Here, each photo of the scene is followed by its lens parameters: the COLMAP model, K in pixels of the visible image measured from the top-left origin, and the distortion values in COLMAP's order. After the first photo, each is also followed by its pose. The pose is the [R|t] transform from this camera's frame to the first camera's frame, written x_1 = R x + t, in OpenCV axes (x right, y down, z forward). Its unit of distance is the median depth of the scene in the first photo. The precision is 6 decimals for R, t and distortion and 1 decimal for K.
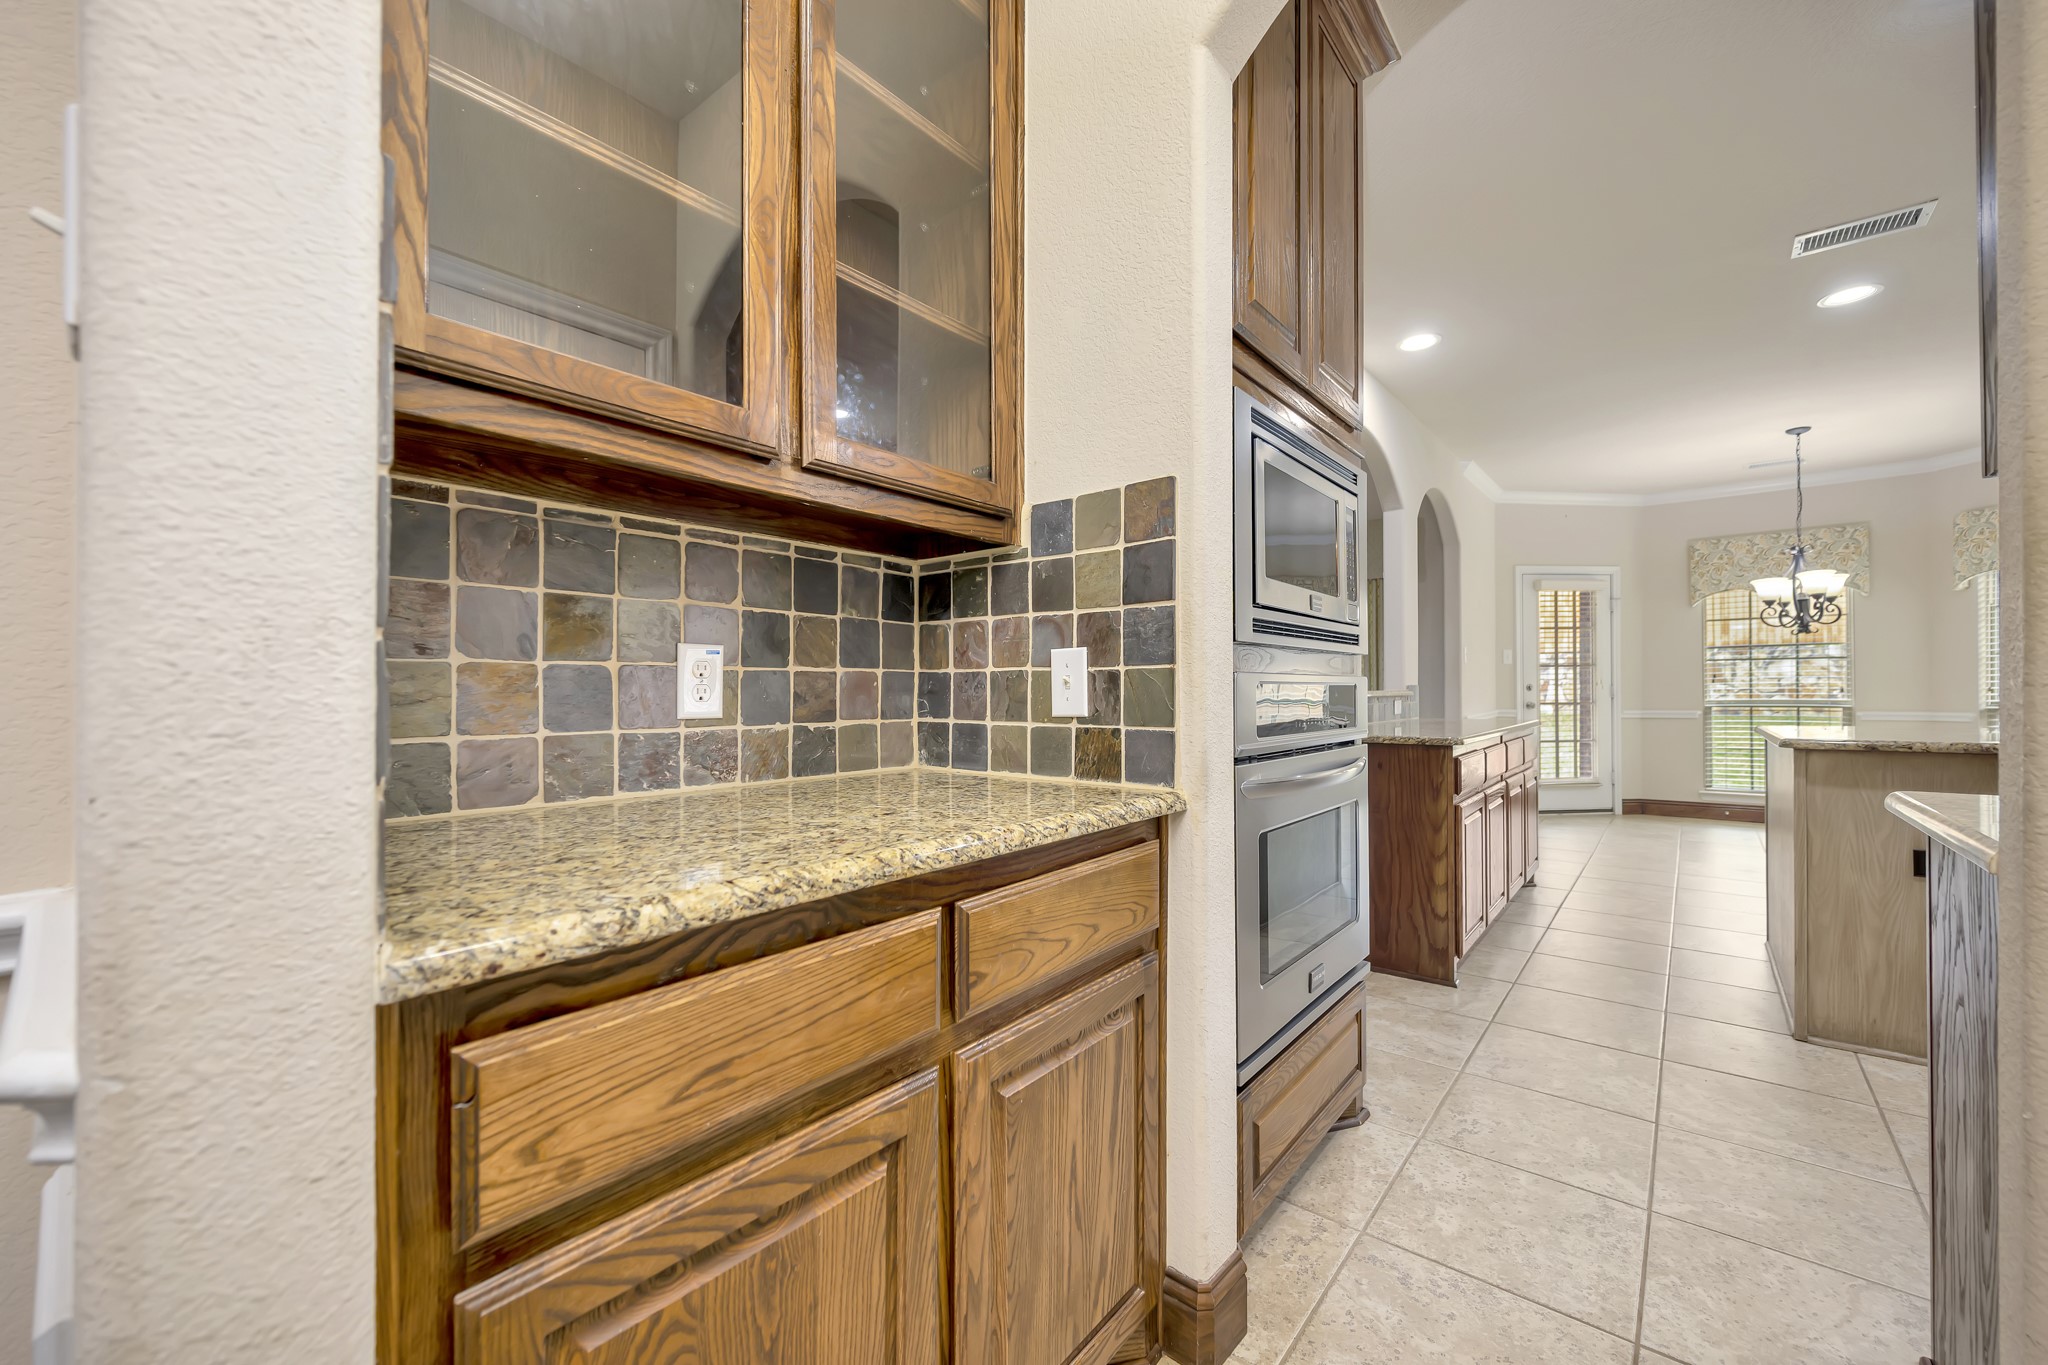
lens RADIAL K [[815.1, 0, 1030.5], [0, 815.1, 698.6], [0, 0, 1]] dist [-0.001050, -0.000046]
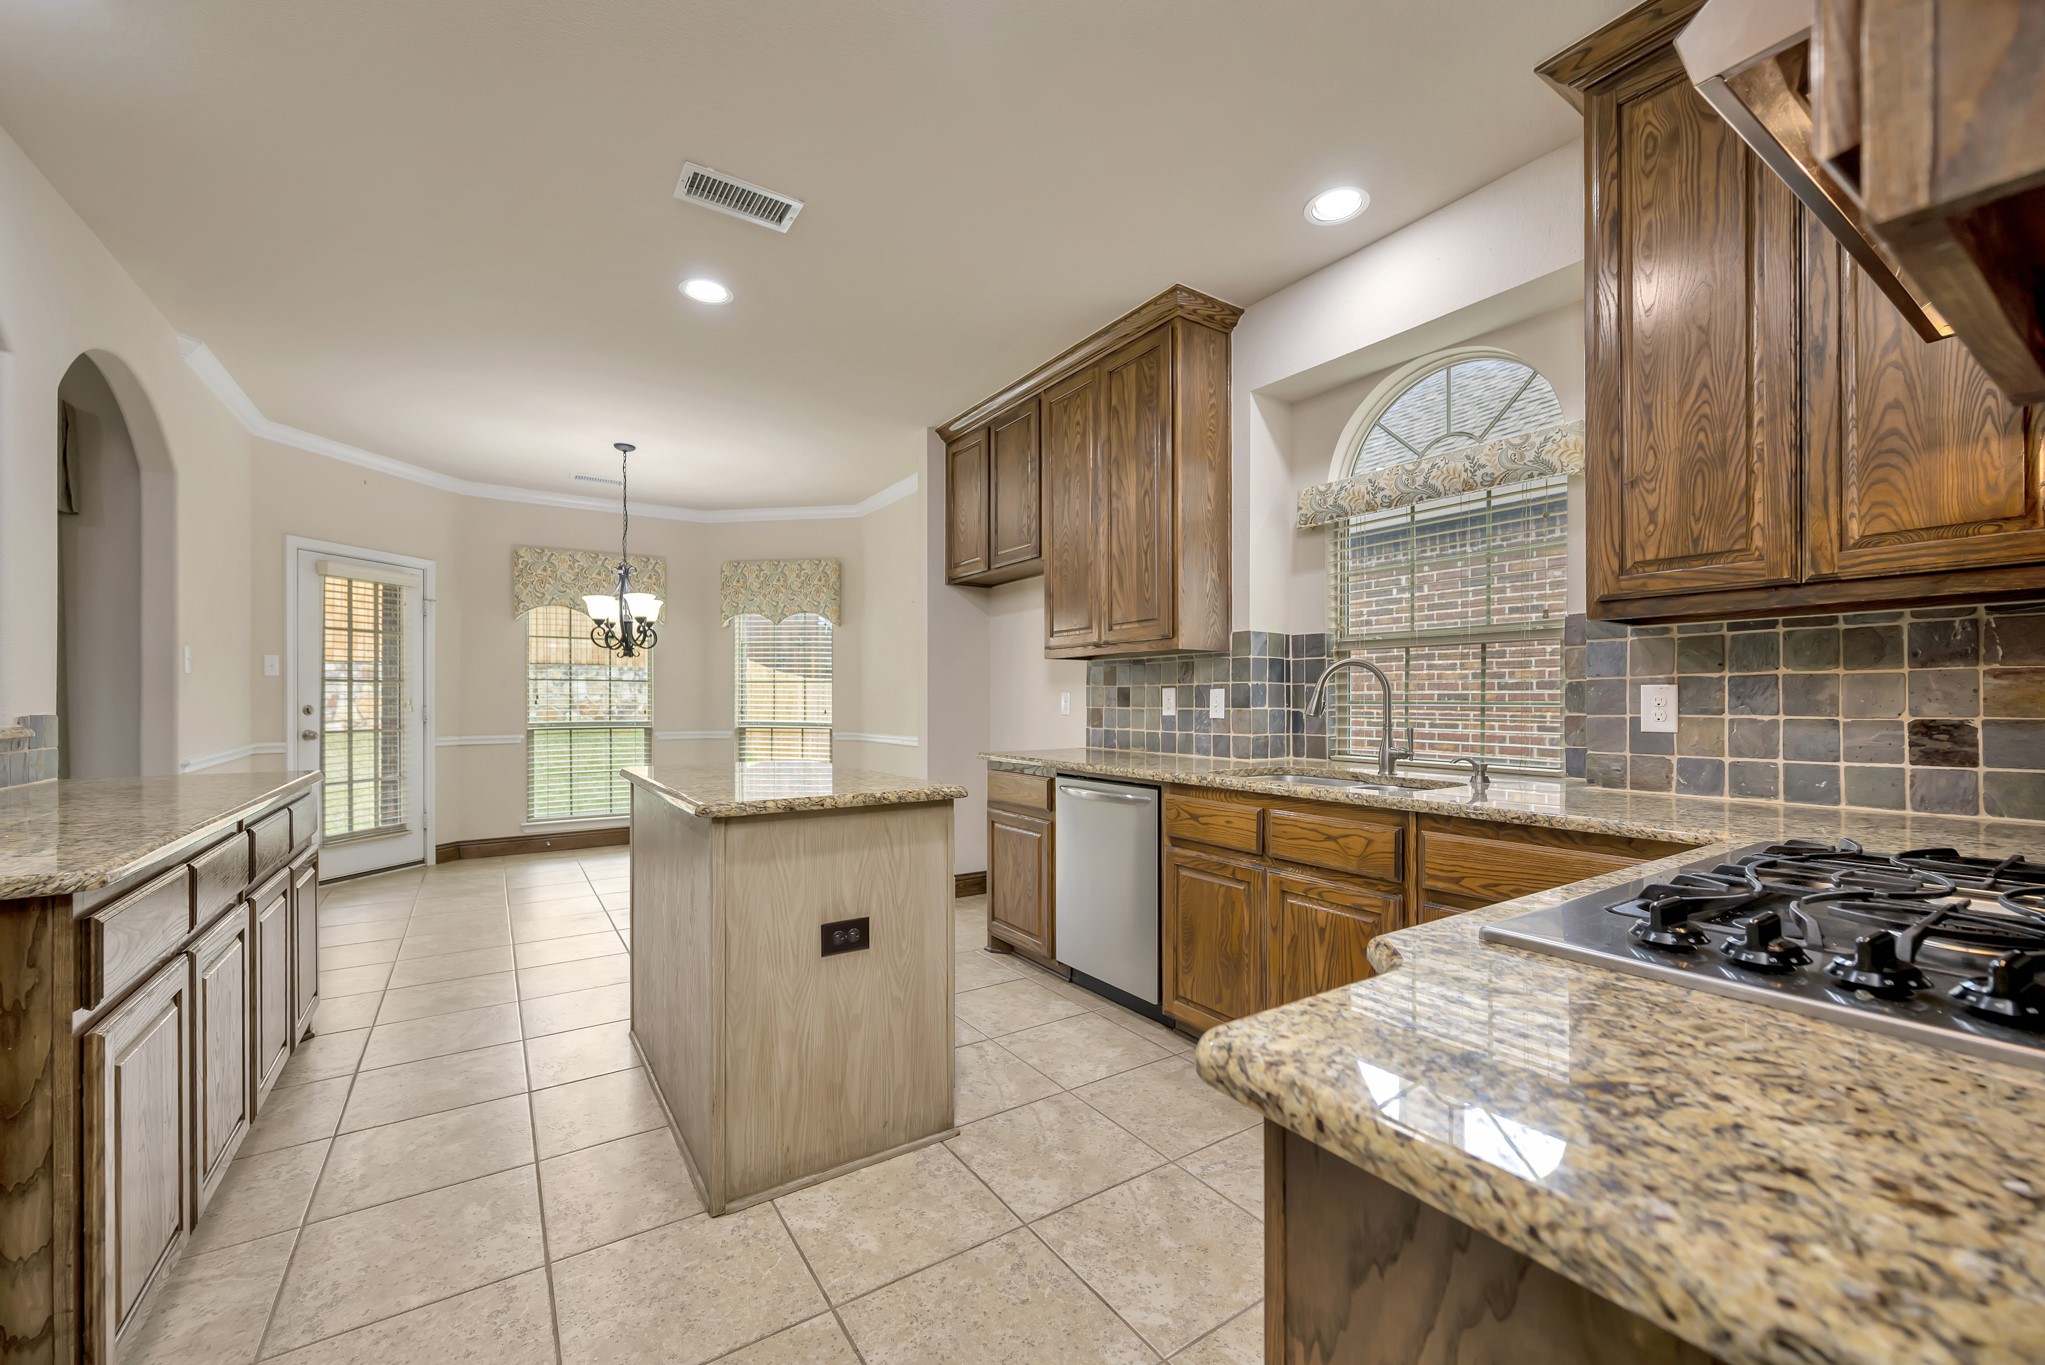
lens RADIAL K [[813.9, 0, 1029.0], [0, 813.9, 698.5], [0, 0, 1]] dist [-0.001050, -0.000046]
pose [[0.295516, 0.009507, 0.955290, 0.129905], [0.003642, 0.999932, -0.011078, -0.014018], [-0.955331, 0.006753, 0.295462, 0.204968]]
